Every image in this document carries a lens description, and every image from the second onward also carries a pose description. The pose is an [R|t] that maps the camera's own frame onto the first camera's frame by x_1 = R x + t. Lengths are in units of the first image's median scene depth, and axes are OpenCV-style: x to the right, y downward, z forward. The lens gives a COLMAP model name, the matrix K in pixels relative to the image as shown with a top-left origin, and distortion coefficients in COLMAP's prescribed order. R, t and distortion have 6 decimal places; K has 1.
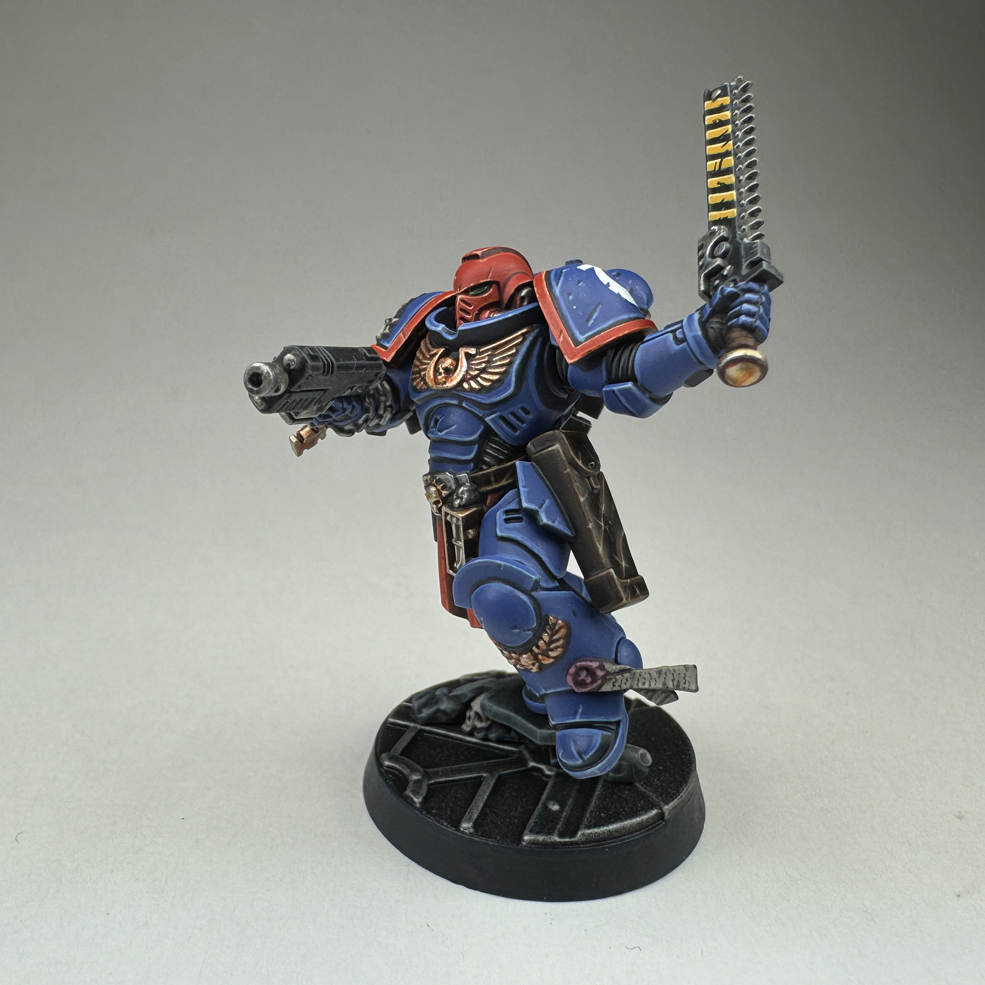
lens RADIAL K [[1194.8, 0, 492.5], [0, 1194.8, 492.5], [0, 0, 1]] dist [0.009179, 0.015301]
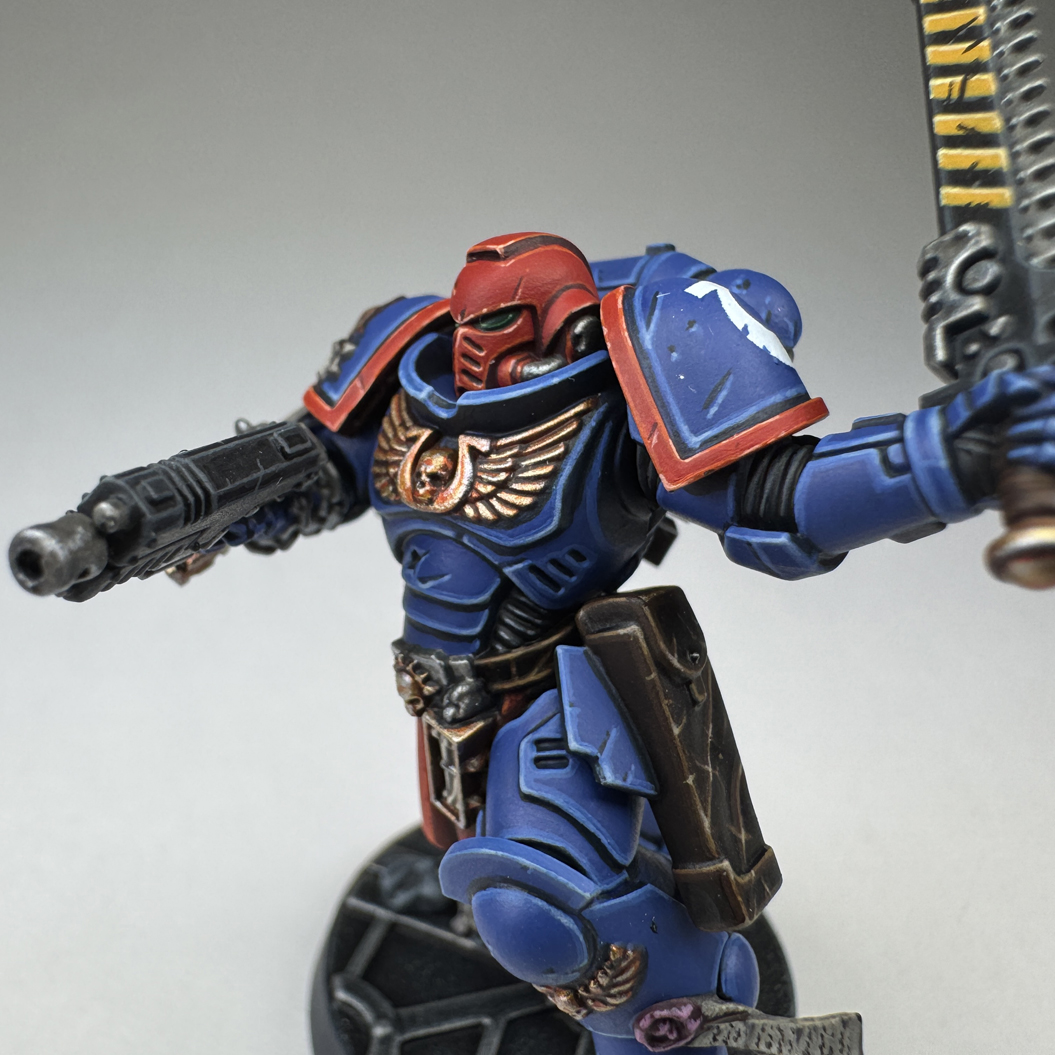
lens RADIAL K [[1110.6, 0, 493.7], [0, 1110.6, 526.6], [0, 0, 1]] dist [-0.002903, 0.002160]
pose [[0.999703, 0.023788, 0.005339, -0.013864], [-0.024353, 0.984617, 0.173022, -0.169507], [-0.001141, -0.173100, 0.984904, 0.503922]]
